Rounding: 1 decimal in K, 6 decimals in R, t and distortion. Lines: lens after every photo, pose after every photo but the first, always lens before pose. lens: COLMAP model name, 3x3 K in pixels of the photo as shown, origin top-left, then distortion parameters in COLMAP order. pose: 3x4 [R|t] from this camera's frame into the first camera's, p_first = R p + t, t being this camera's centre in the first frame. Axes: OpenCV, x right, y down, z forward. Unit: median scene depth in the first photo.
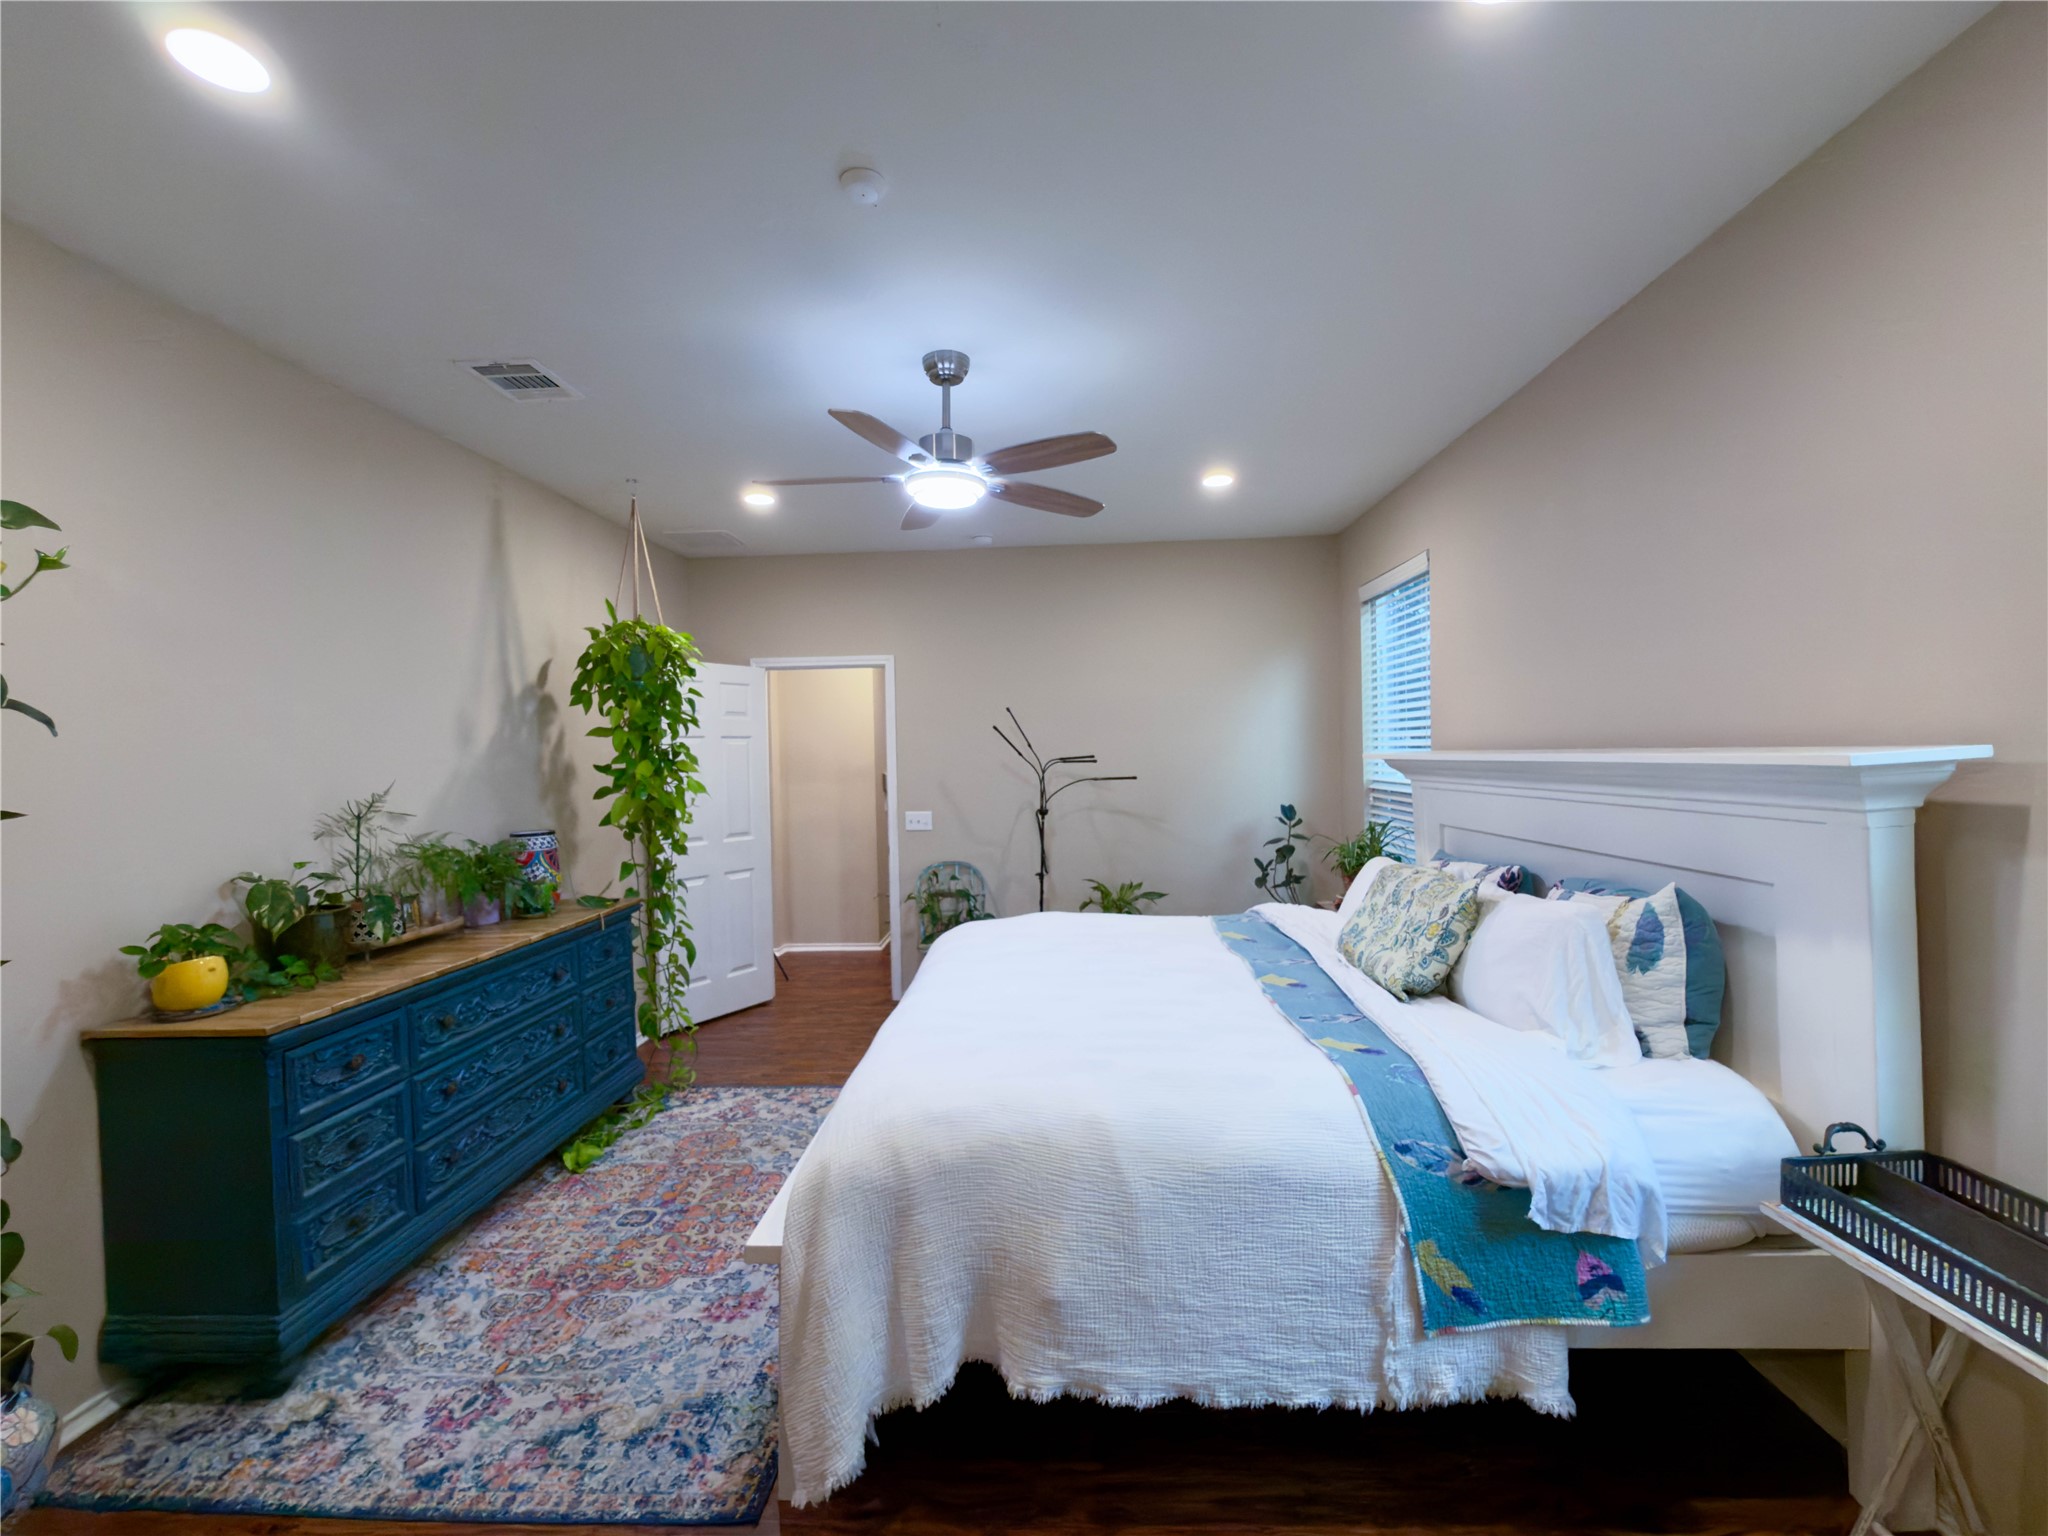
lens RADIAL K [[821.1, 0, 1022.8], [0, 821.1, 761.1], [0, 0, 1]] dist [0.000159, 0.000241]
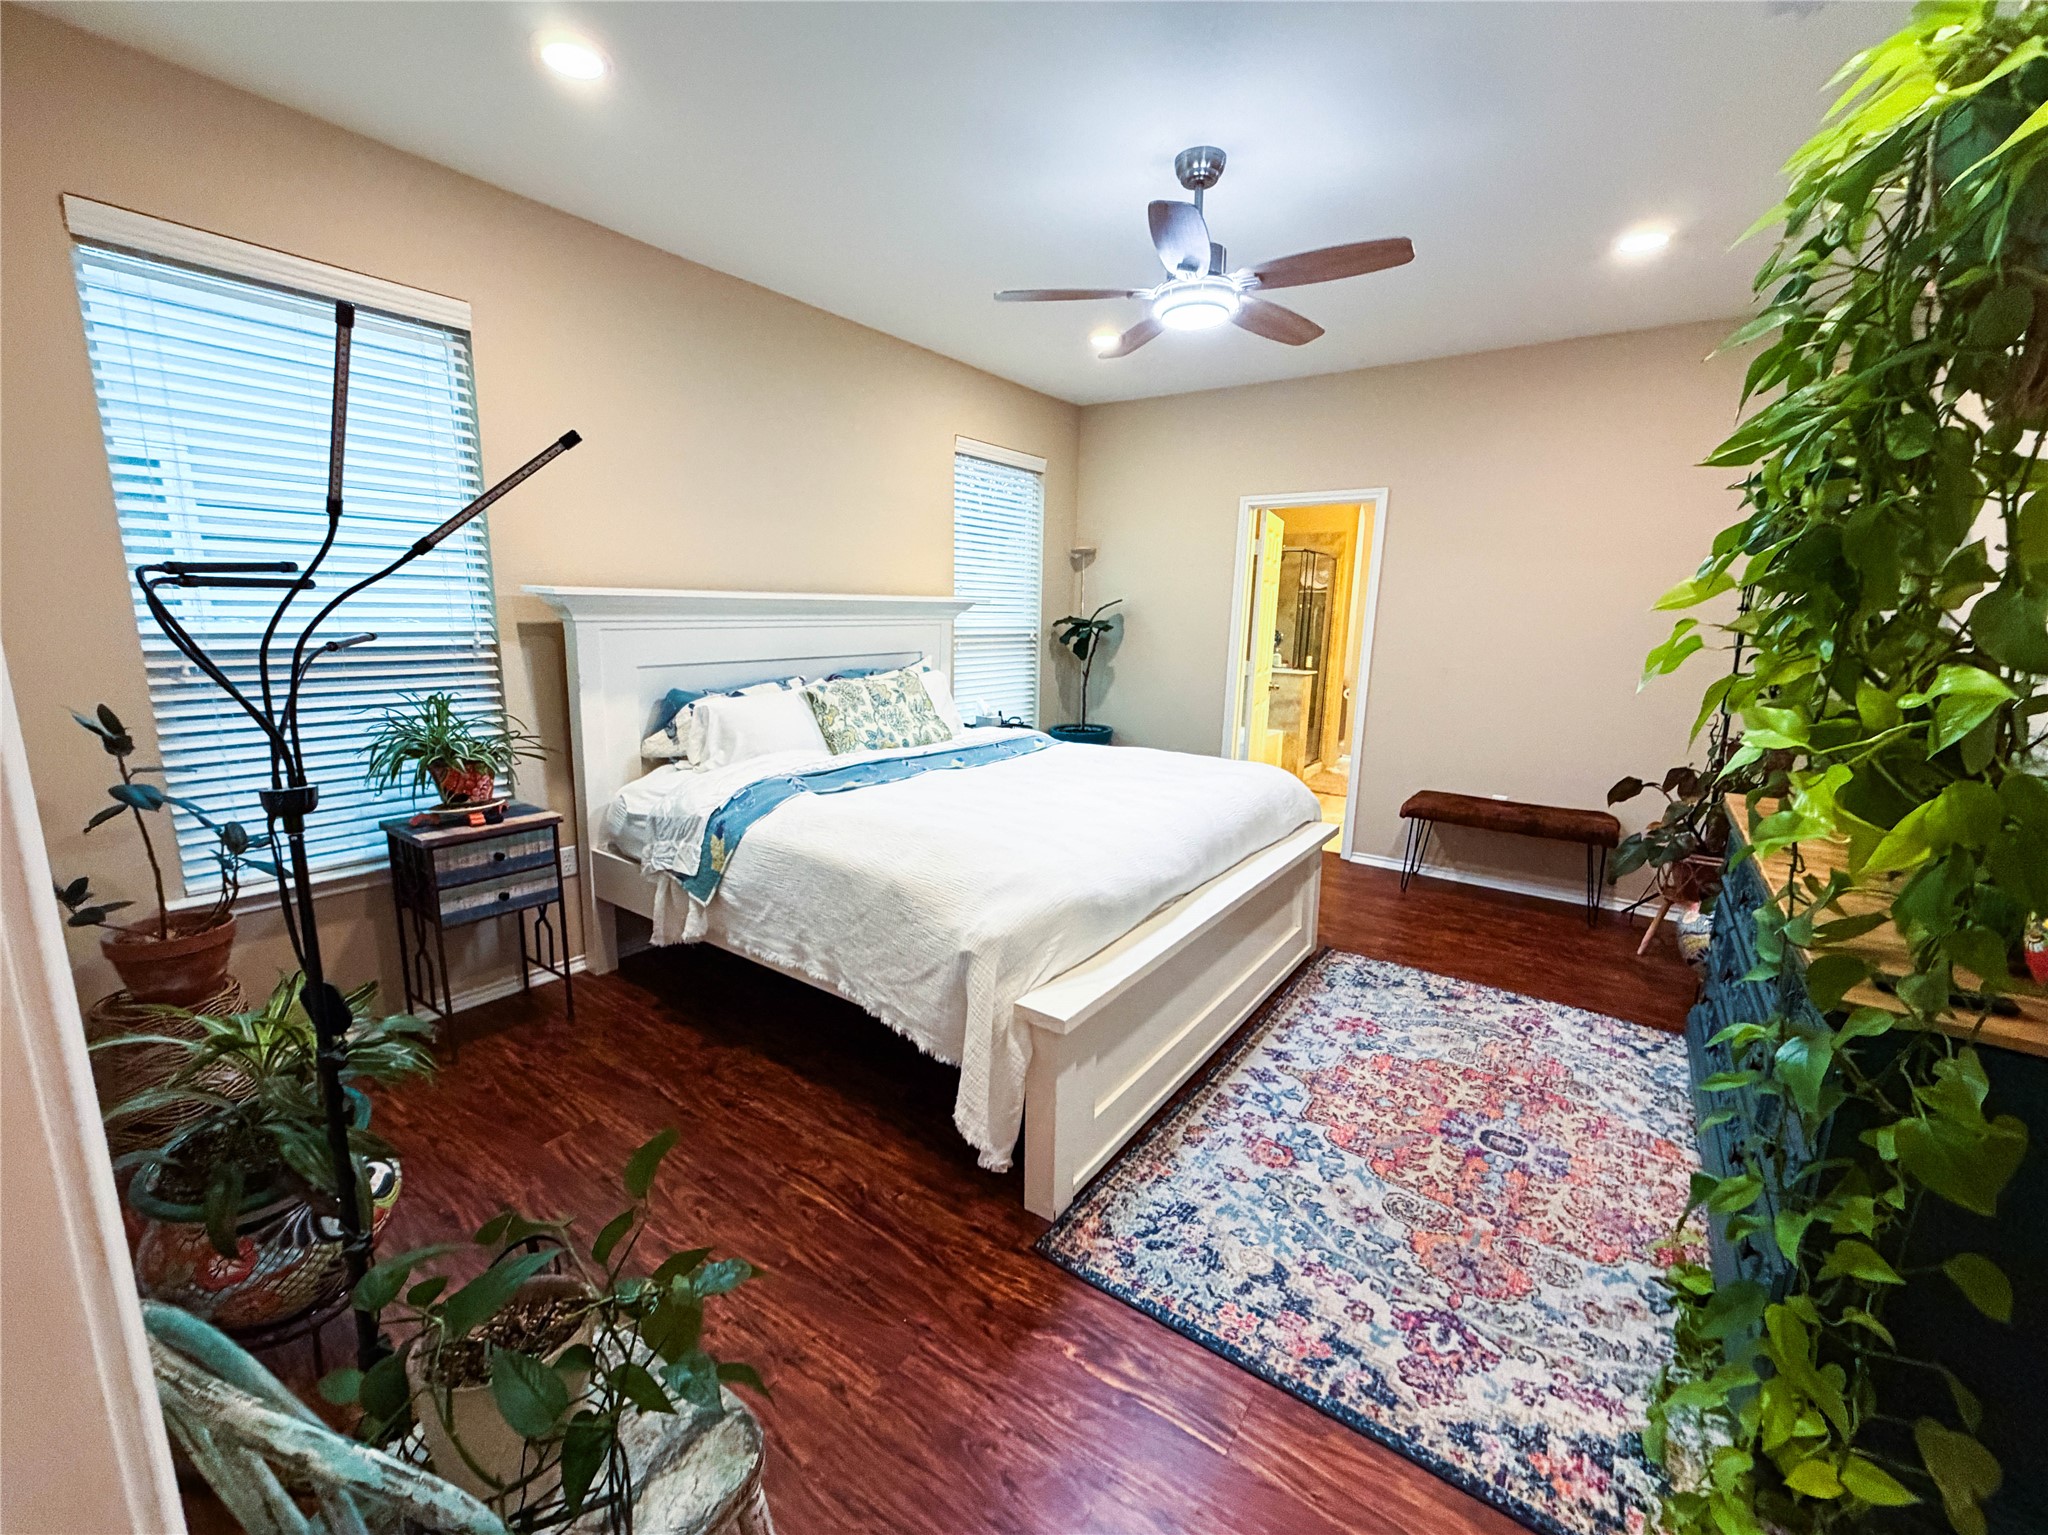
lens RADIAL K [[821.1, 0, 1024.4], [0, 821.1, 762.9], [0, 0, 1]] dist [0.000159, 0.000241]
pose [[-0.830771, -0.097351, 0.548036, -0.569892], [0.006256, 0.982891, 0.184081, 0.017603], [-0.556580, 0.156357, -0.815948, 2.228452]]
